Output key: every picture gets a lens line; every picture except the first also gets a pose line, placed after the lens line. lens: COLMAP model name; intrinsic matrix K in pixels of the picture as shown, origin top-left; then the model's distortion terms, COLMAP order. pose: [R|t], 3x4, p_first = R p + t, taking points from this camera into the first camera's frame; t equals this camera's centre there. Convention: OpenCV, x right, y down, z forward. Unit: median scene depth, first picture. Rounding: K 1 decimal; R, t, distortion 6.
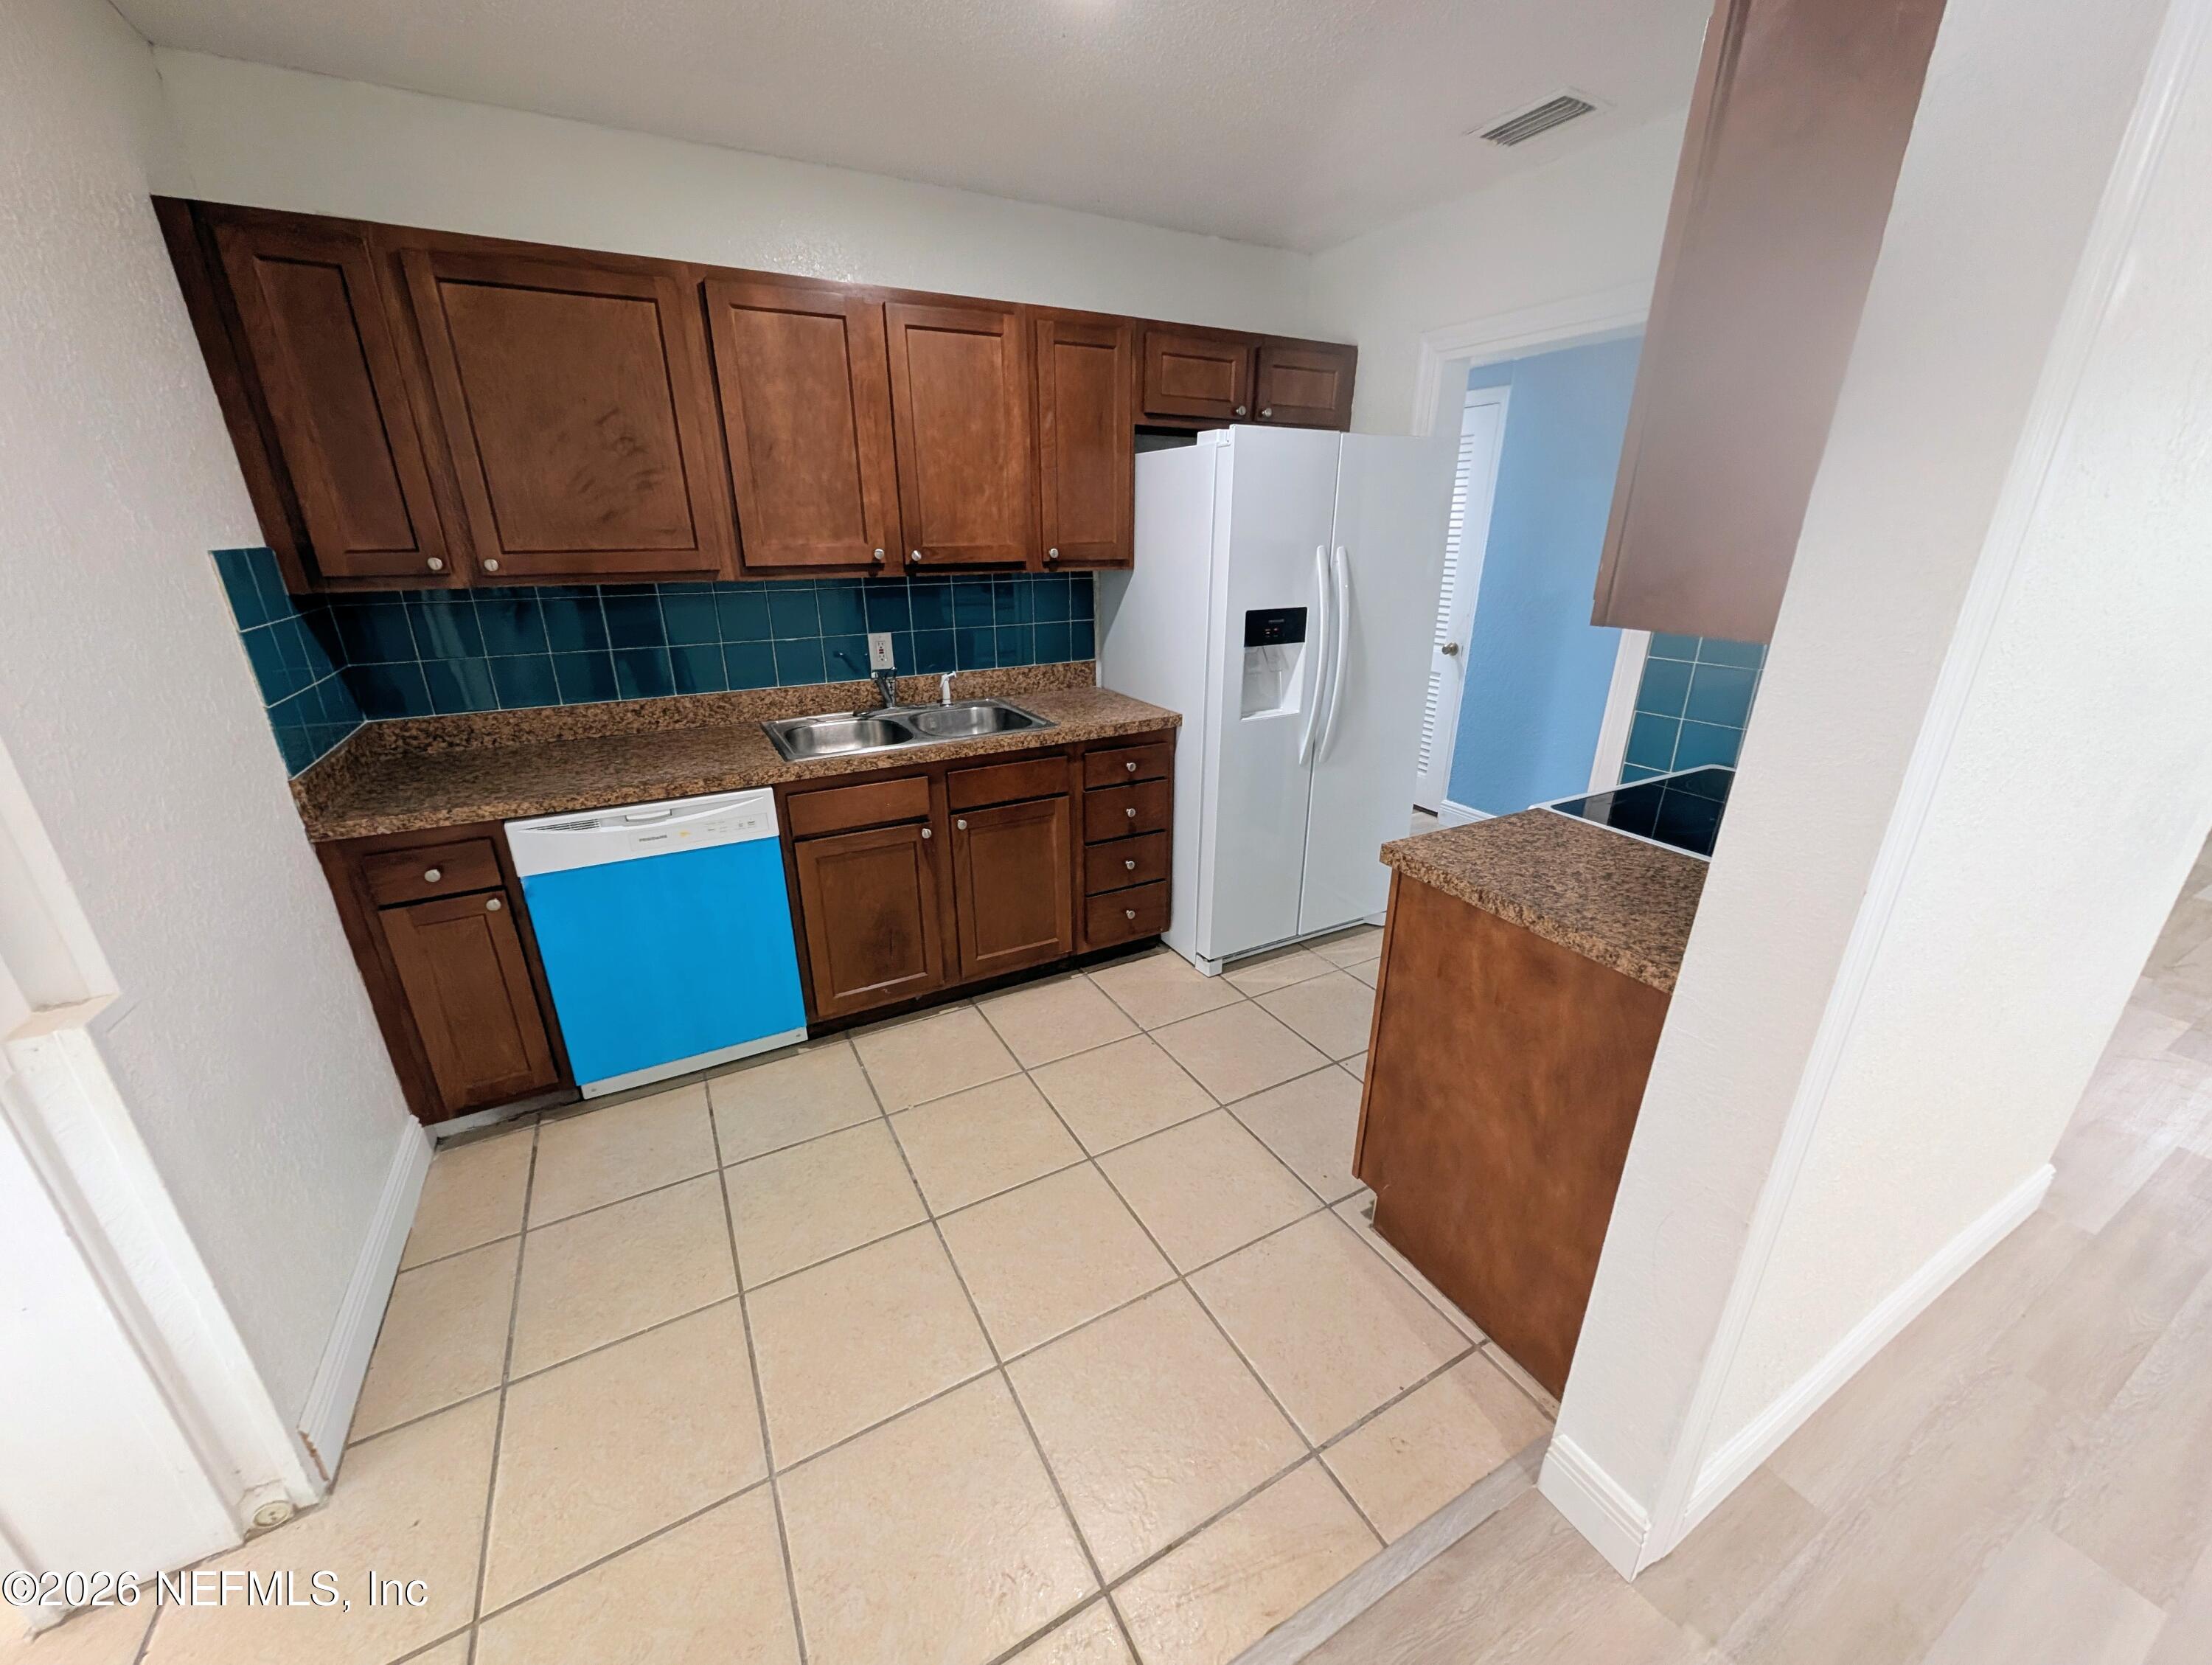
lens RADIAL K [[835.9, 0, 1100.8], [0, 835.9, 836.5], [0, 0, 1]] dist [-0.001677, 0.000598]
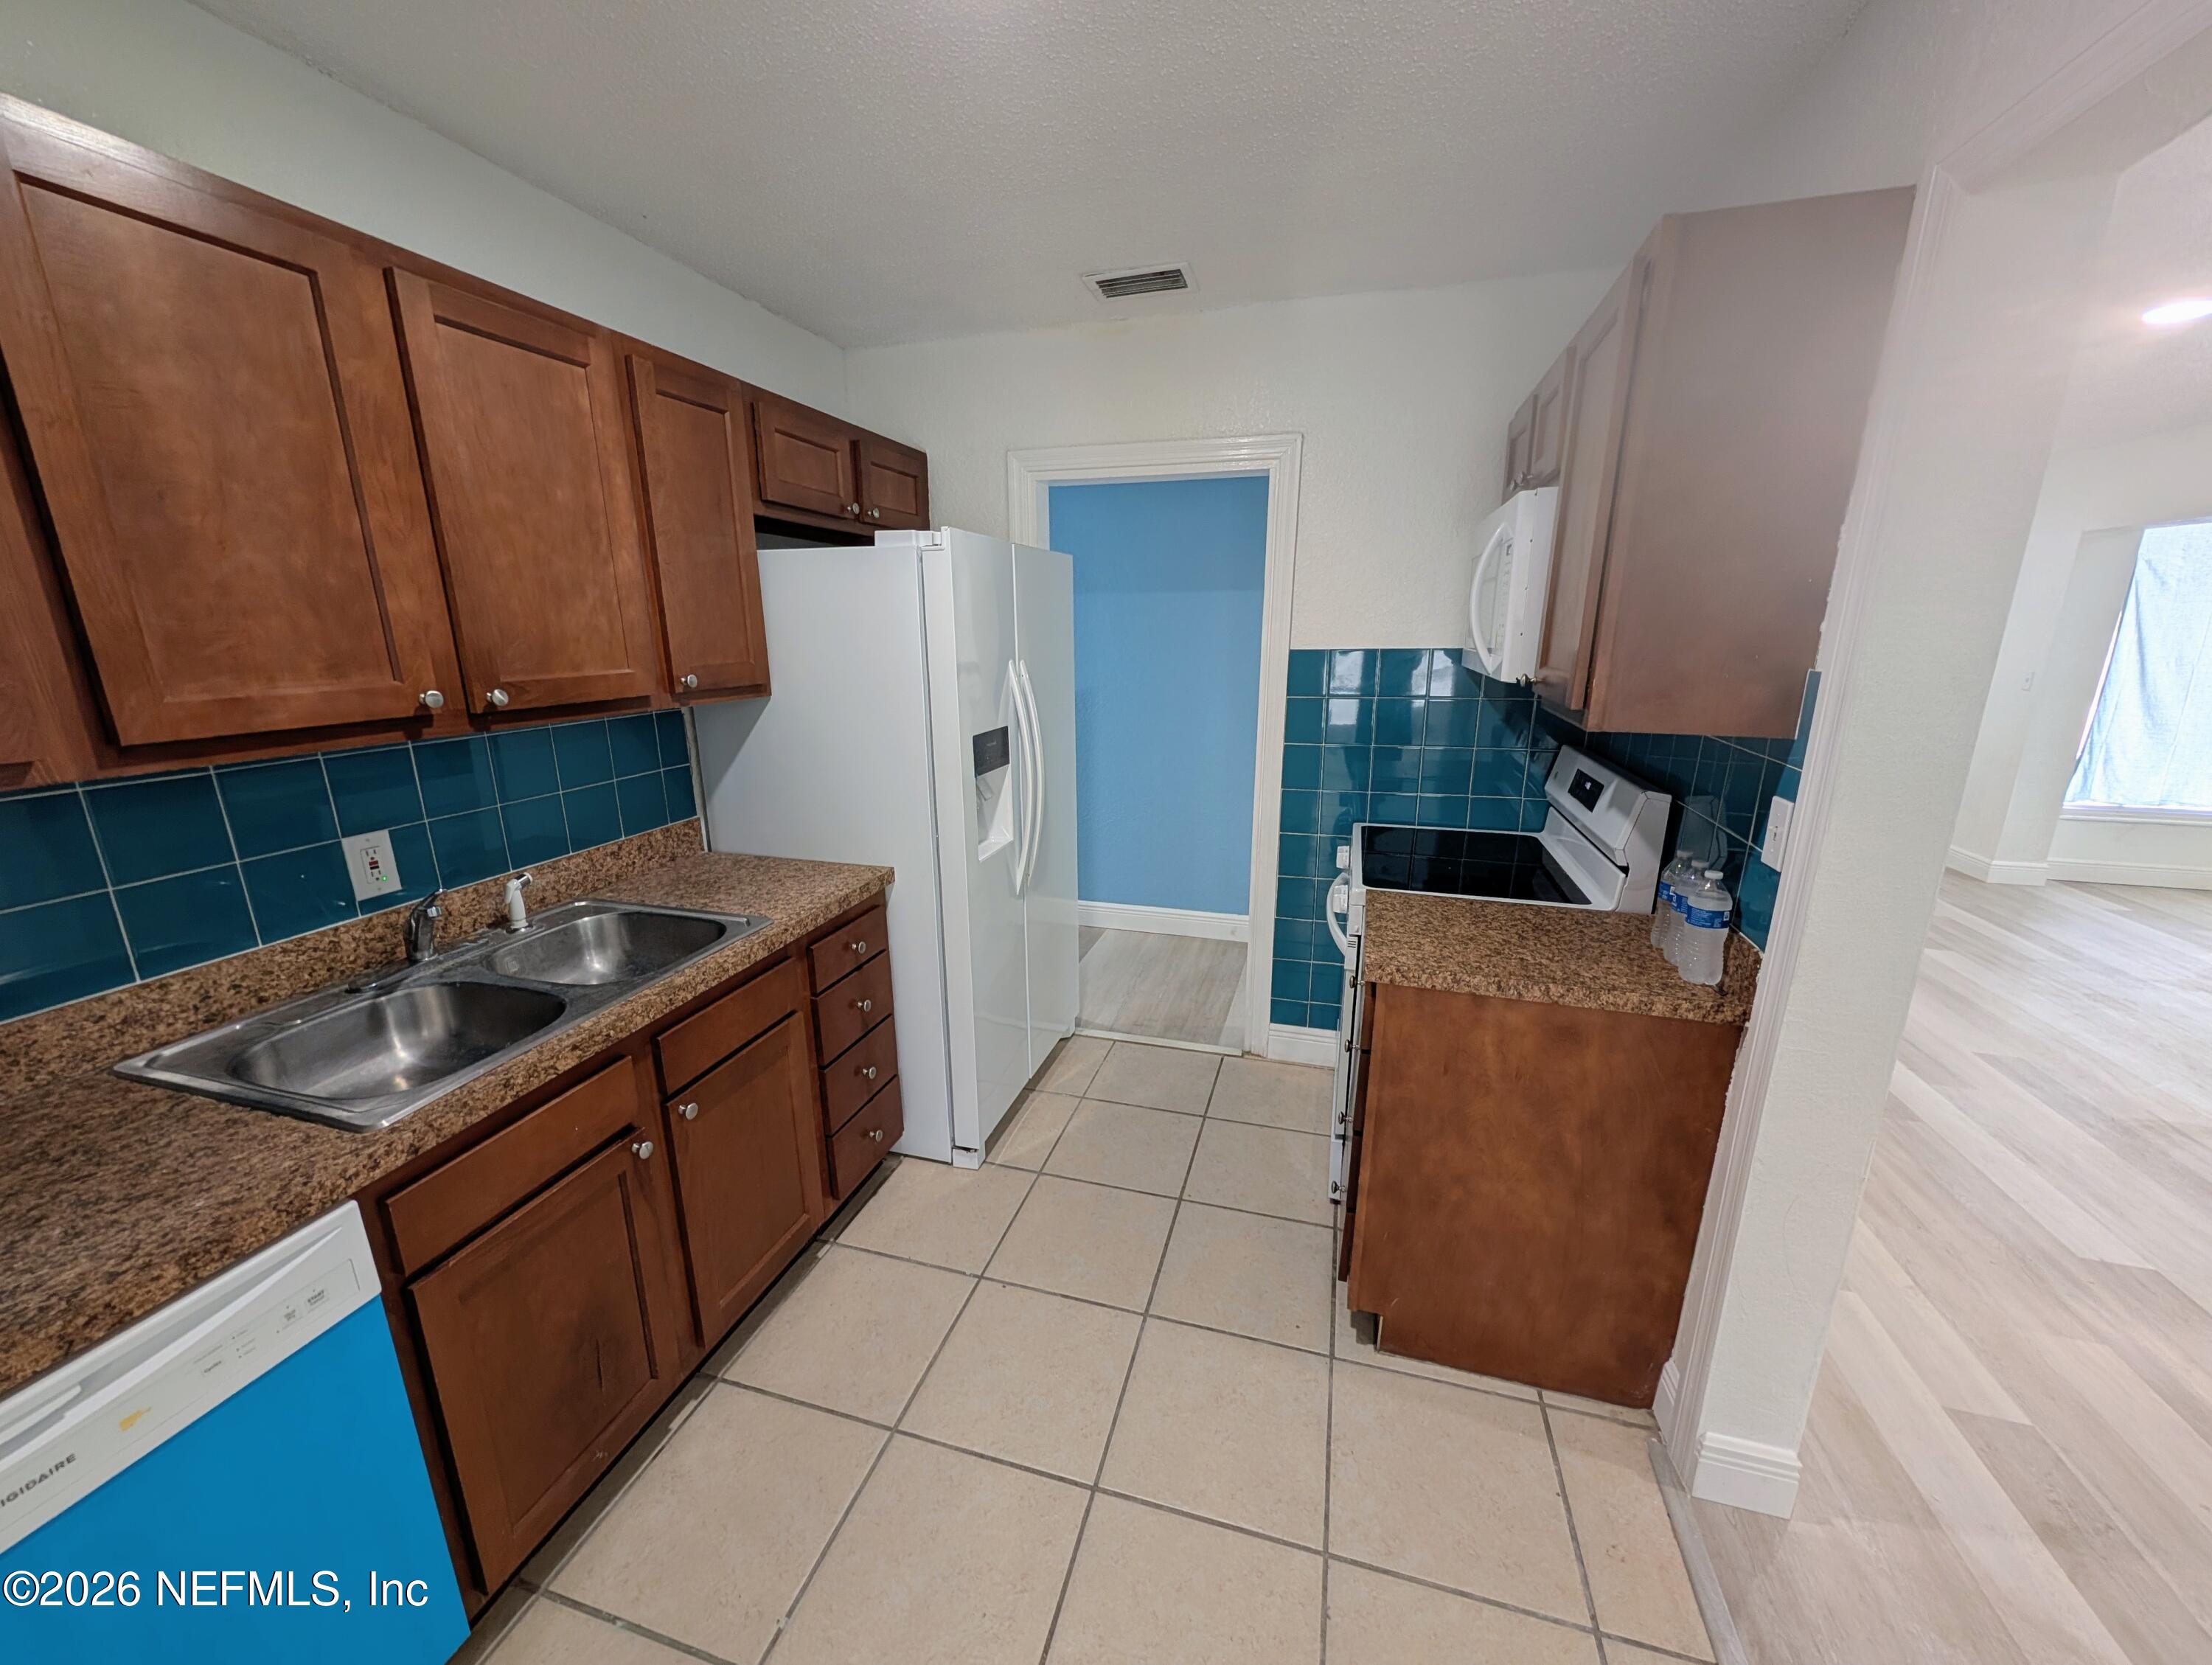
lens RADIAL K [[835.9, 0, 1104.4], [0, 835.9, 838.3], [0, 0, 1]] dist [-0.001677, 0.000598]
pose [[0.706584, -0.175783, 0.685448, -0.347241], [0.248122, 0.968701, -0.007349, -0.133233], [-0.662702, 0.175267, 0.728085, 0.314950]]
